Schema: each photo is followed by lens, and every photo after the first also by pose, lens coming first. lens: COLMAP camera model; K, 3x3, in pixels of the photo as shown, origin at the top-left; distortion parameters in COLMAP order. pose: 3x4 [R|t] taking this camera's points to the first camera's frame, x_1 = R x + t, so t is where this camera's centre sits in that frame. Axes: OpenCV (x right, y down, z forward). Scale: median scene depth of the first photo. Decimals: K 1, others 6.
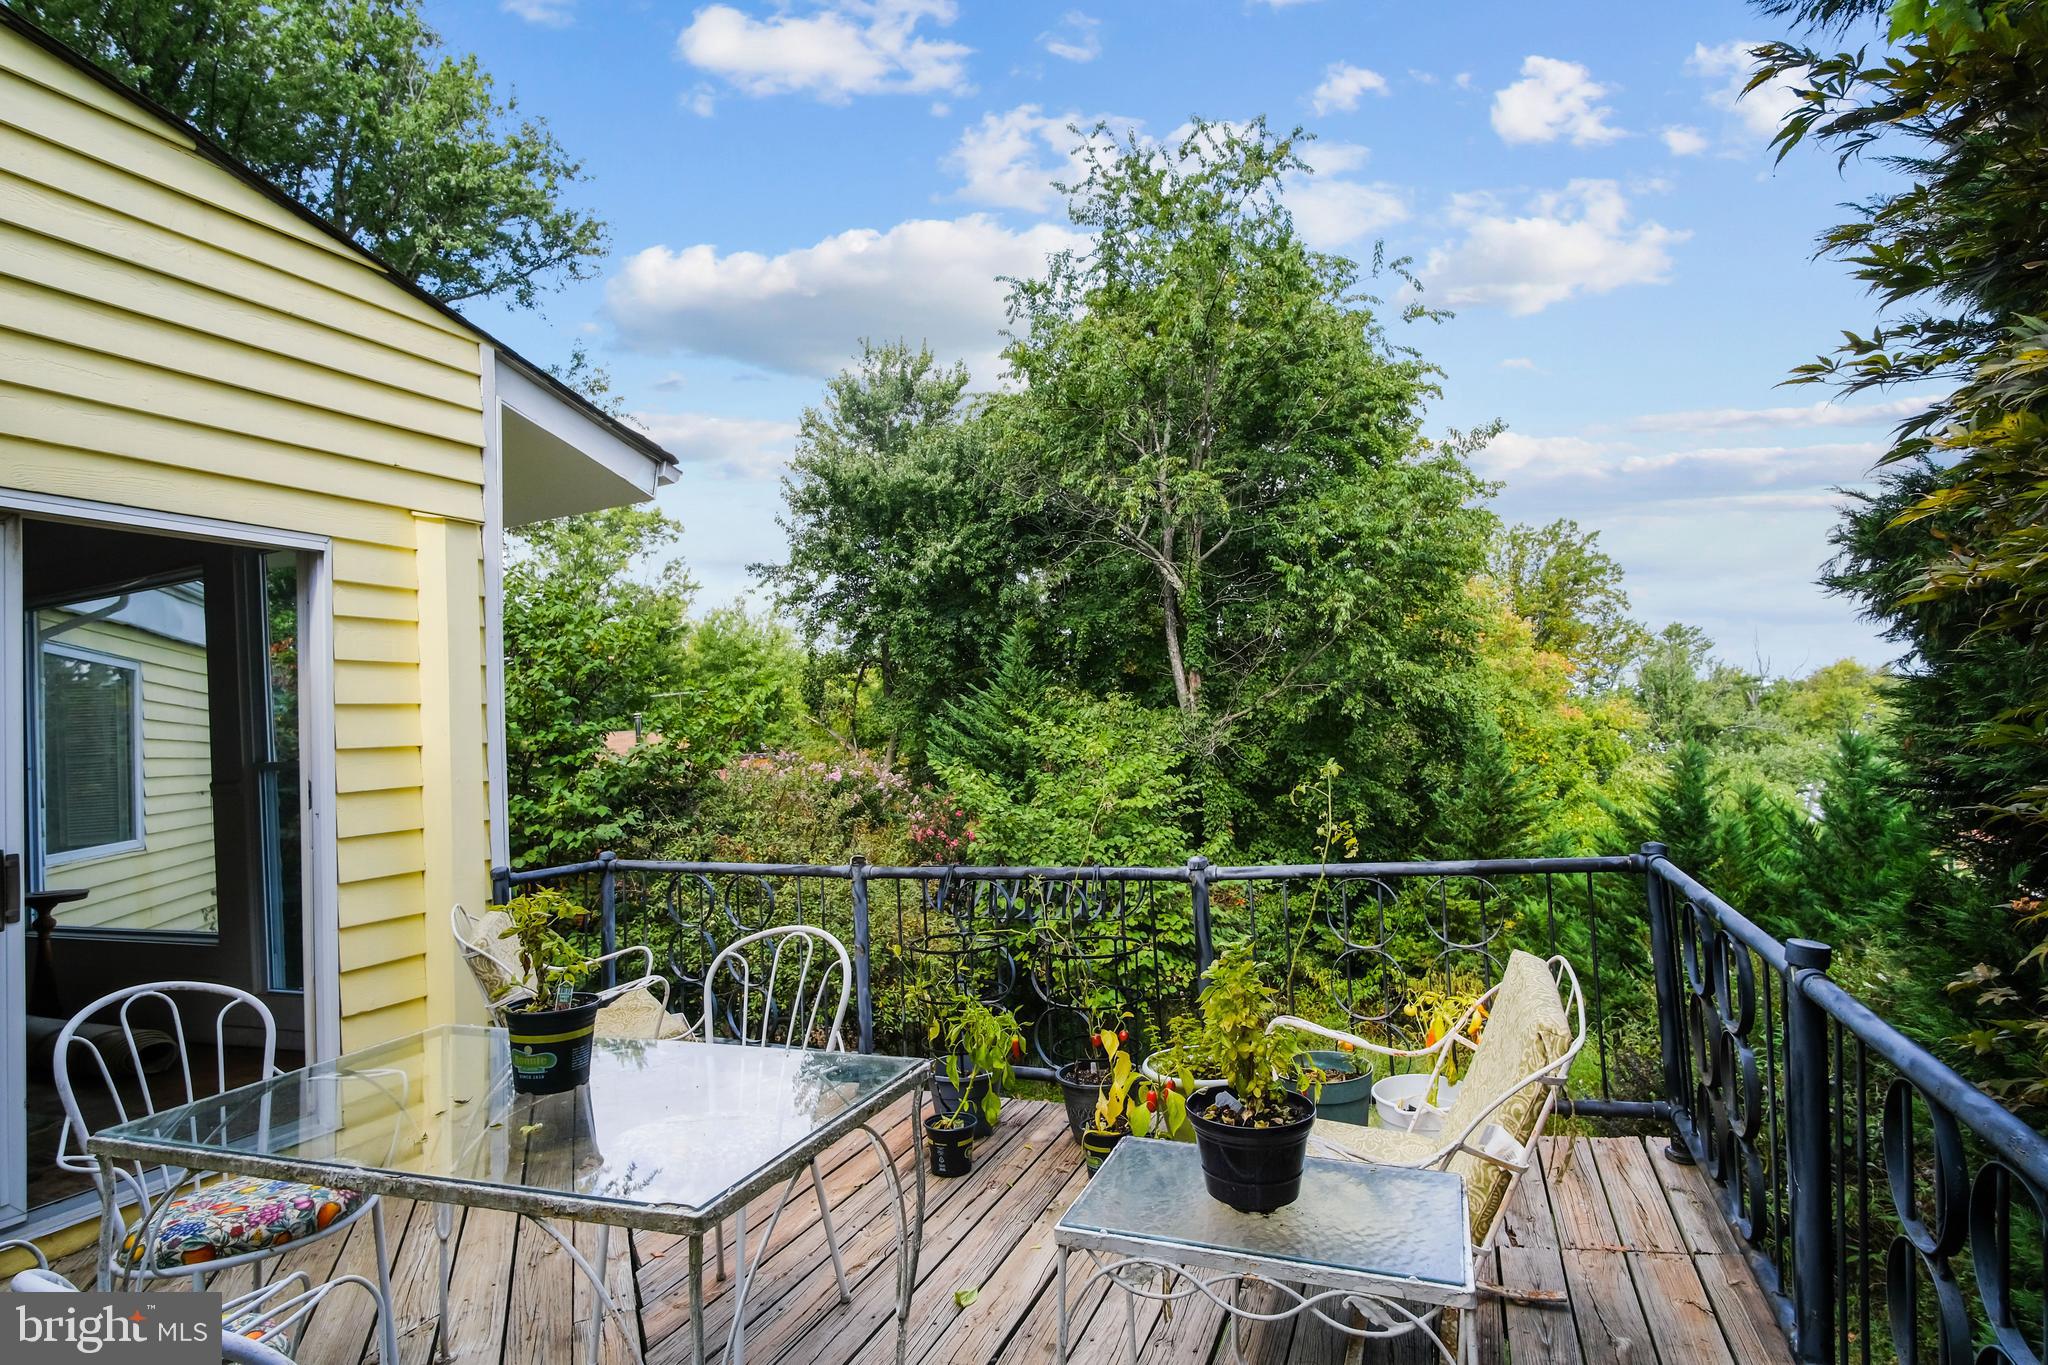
lens RADIAL K [[1113.8, 0, 1007.1], [0, 1113.8, 674.8], [0, 0, 1]] dist [-0.001340, -0.000827]
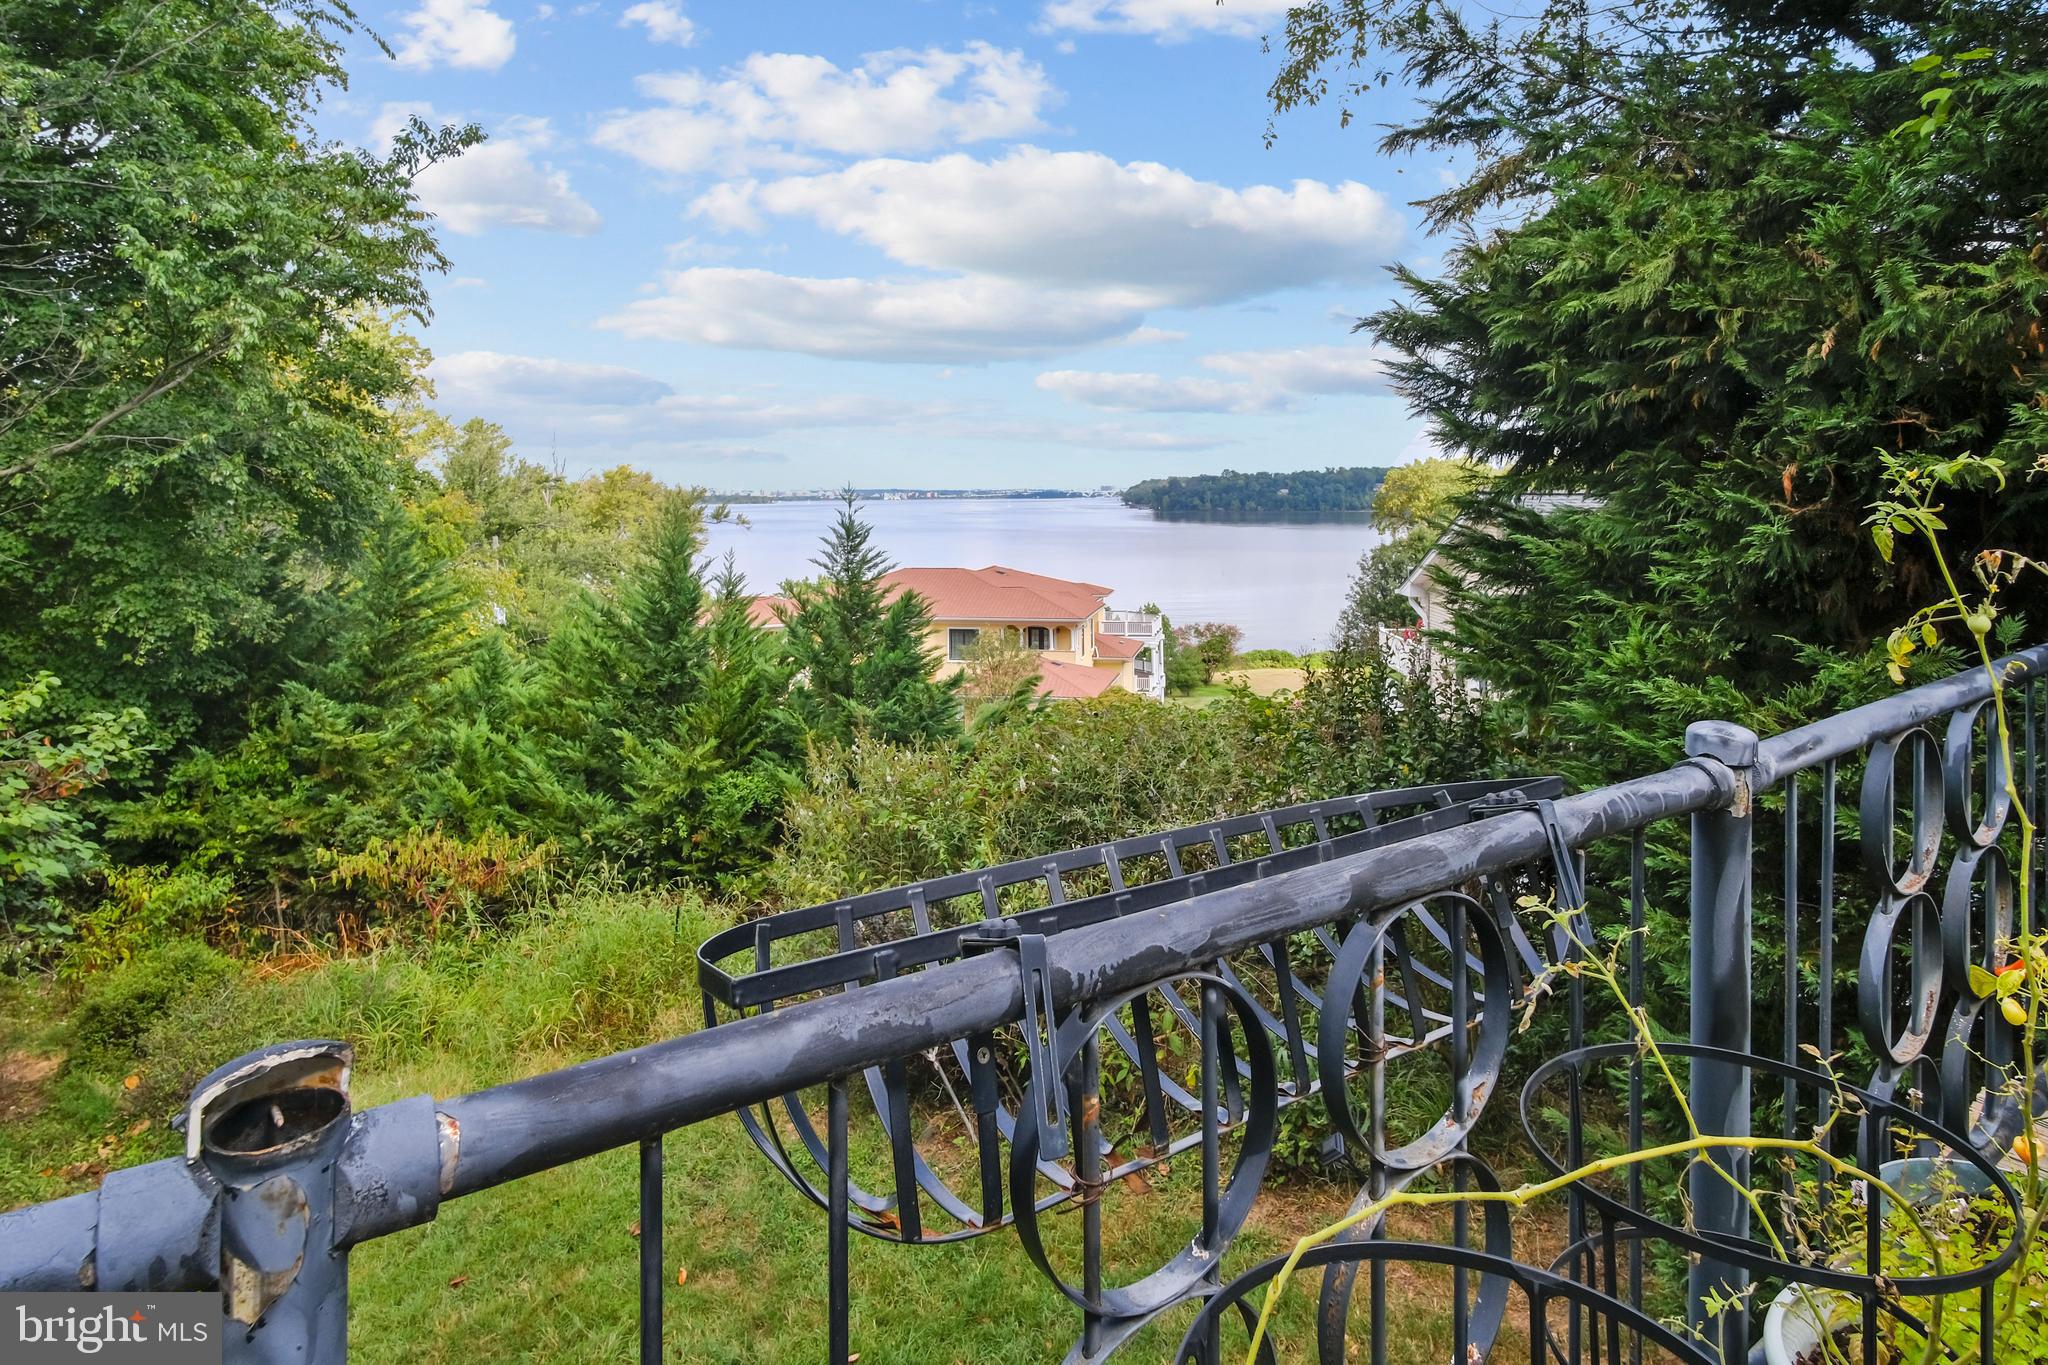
lens RADIAL K [[1165.1, 0, 1036.2], [0, 1165.1, 457.3], [0, 0, 1]] dist [0.012686, -0.003545]
pose [[0.521101, 0.071625, 0.850484, -0.041051], [-0.061197, 0.997043, -0.046471, 0.020127], [-0.851298, -0.027830, 0.523943, 0.175042]]
